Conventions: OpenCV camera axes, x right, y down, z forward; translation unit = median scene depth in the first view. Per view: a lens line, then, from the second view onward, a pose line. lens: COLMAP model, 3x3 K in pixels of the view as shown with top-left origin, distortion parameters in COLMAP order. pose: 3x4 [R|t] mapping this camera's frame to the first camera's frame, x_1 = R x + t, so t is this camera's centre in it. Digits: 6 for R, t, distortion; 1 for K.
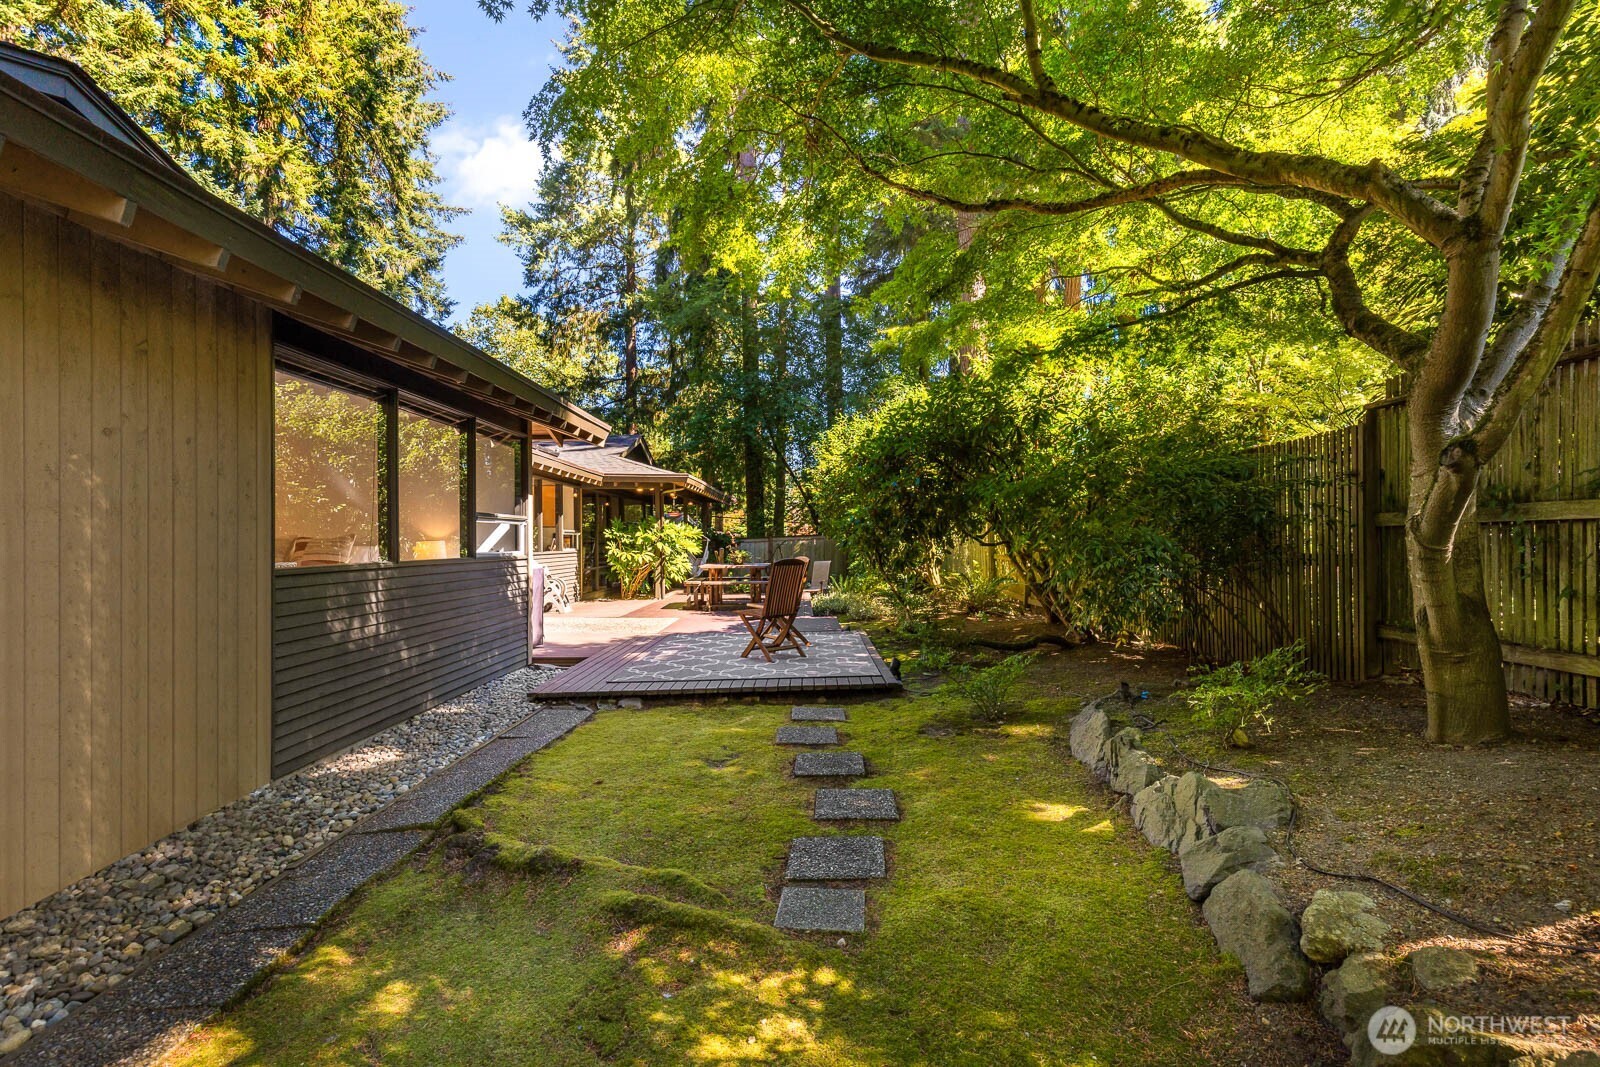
lens RADIAL K [[730.0, 0, 800.0], [0, 730.0, 533.5], [0, 0, 1]] dist [0.013326, 0.000082]
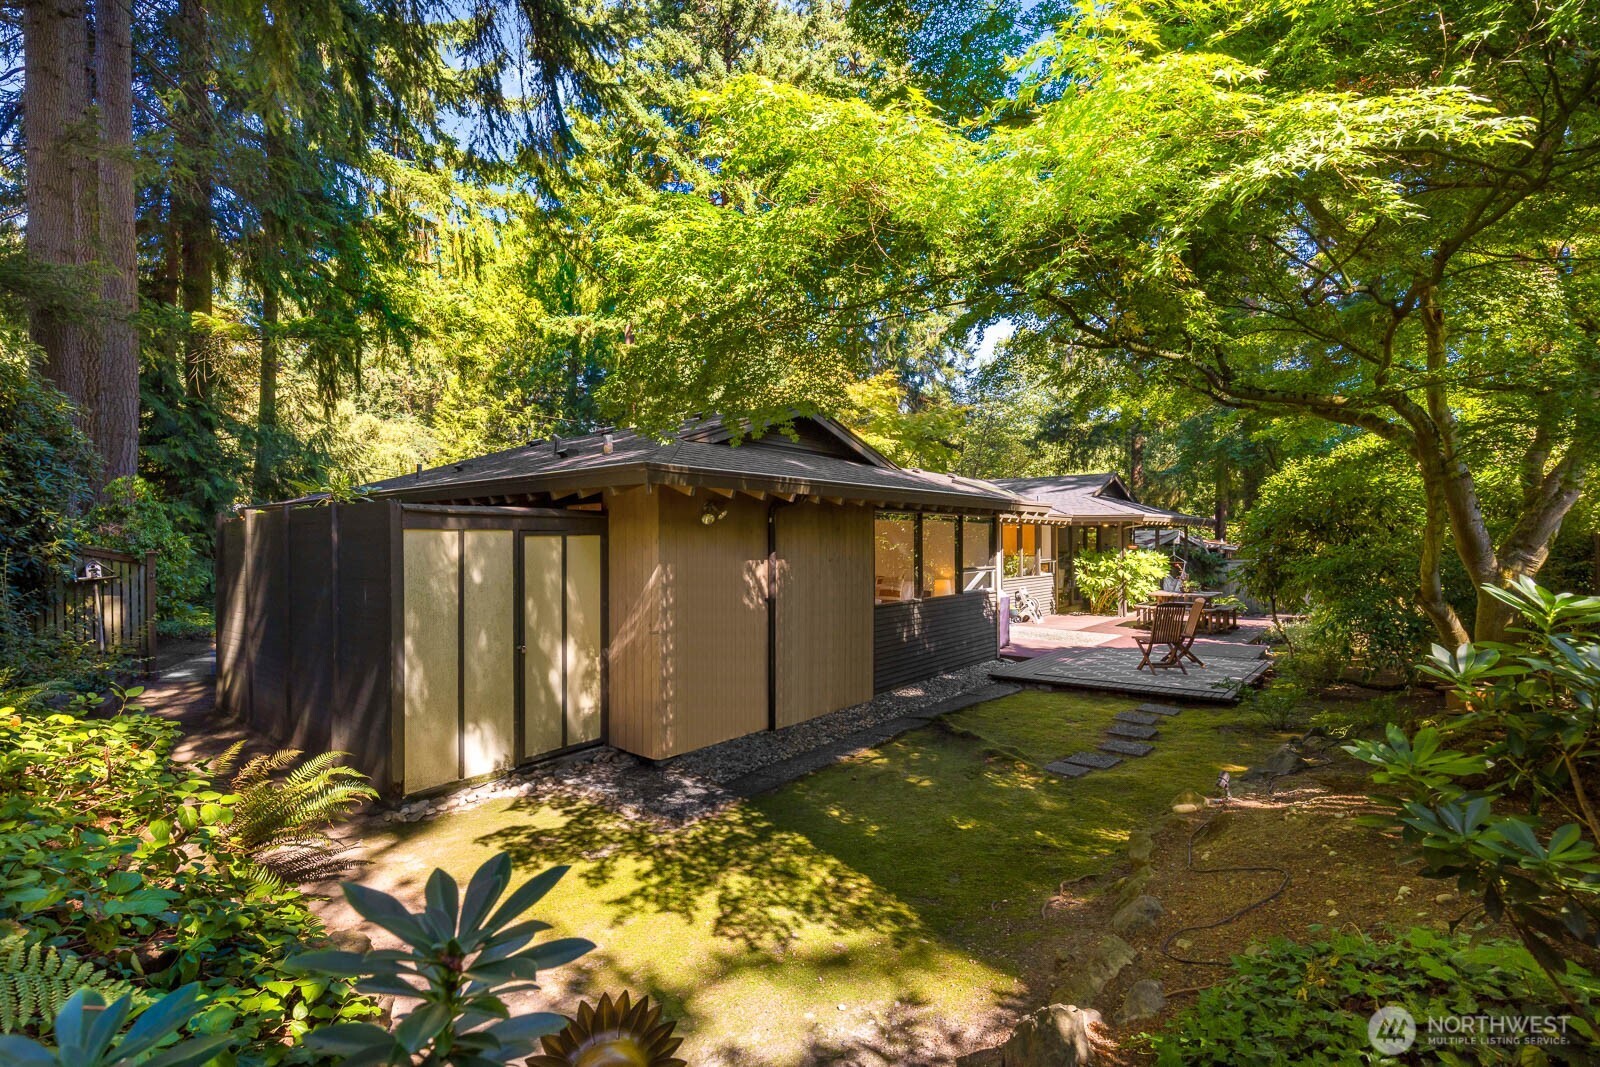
lens RADIAL K [[708.1, 0, 800.0], [0, 708.1, 533.5], [0, 0, 1]] dist [0.000489, 0.000012]
pose [[0.767851, -0.003065, -0.640621, 0.103316], [0.003559, 0.999994, -0.000518, -0.033563], [0.640618, -0.001882, 0.767857, -0.166617]]
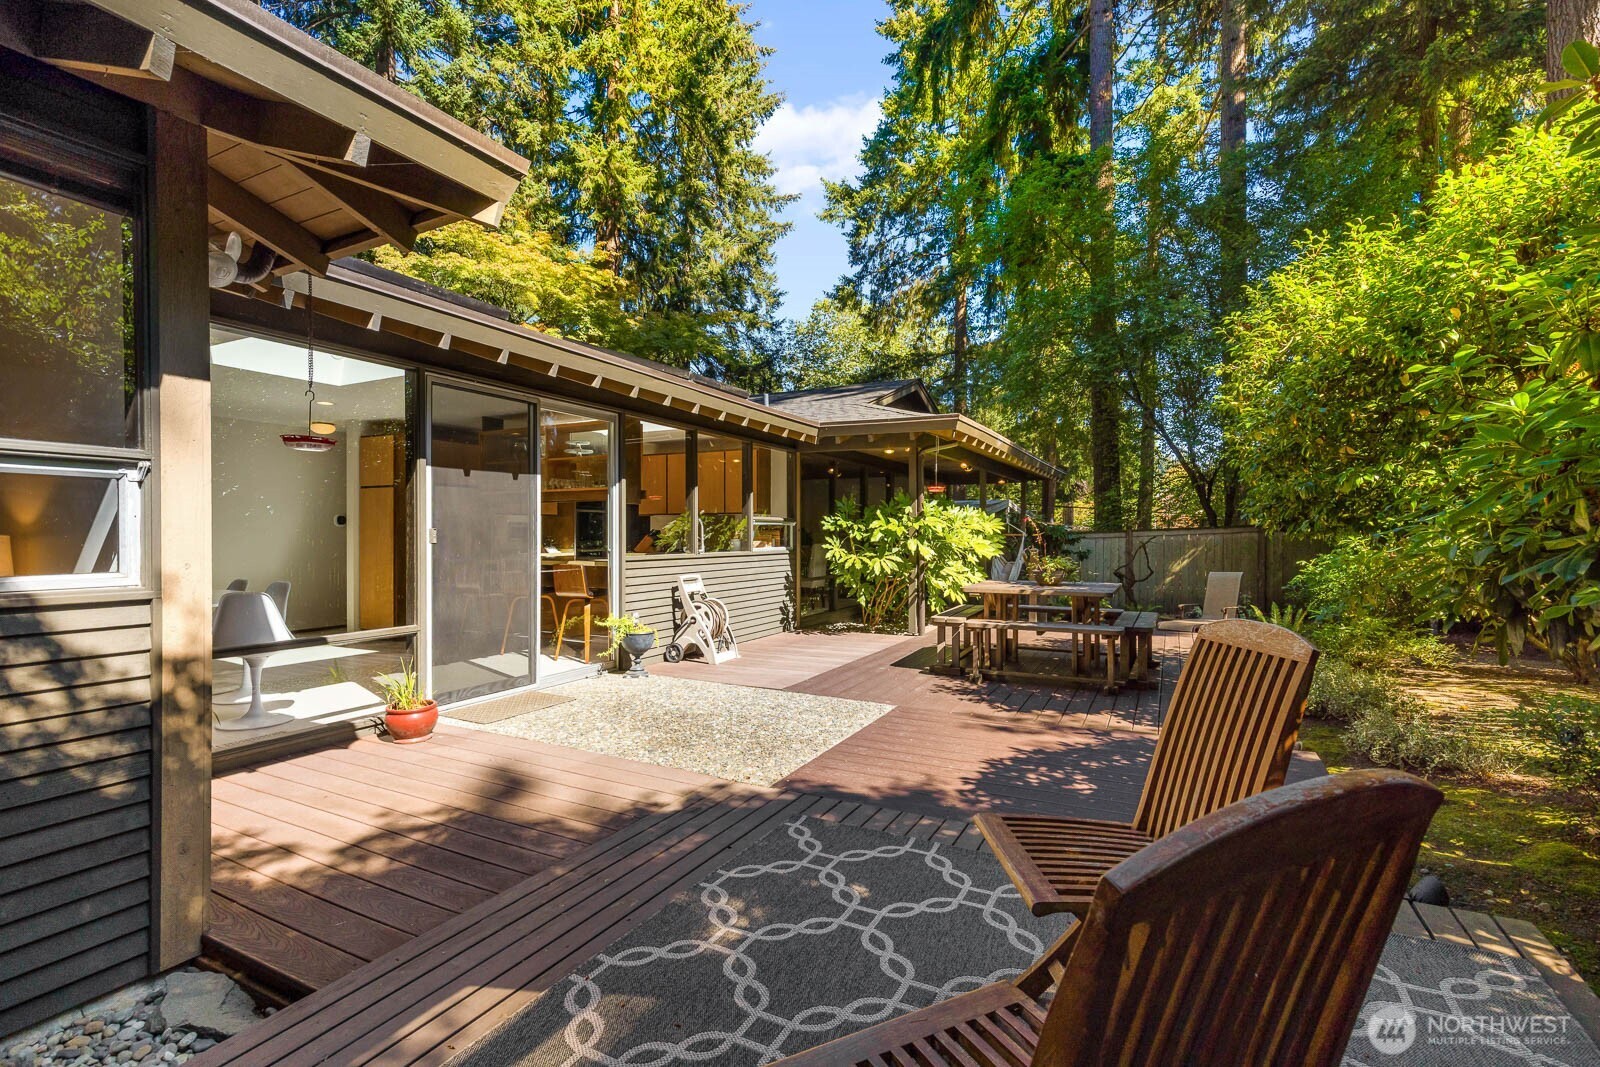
lens RADIAL K [[730.0, 0, 800.0], [0, 730.0, 533.5], [0, 0, 1]] dist [0.013326, 0.000082]
pose [[0.891793, 0.007159, -0.452387, -0.006887], [-0.003292, 0.999951, 0.009335, 0.001915], [0.452432, -0.006836, 0.891773, 0.297951]]
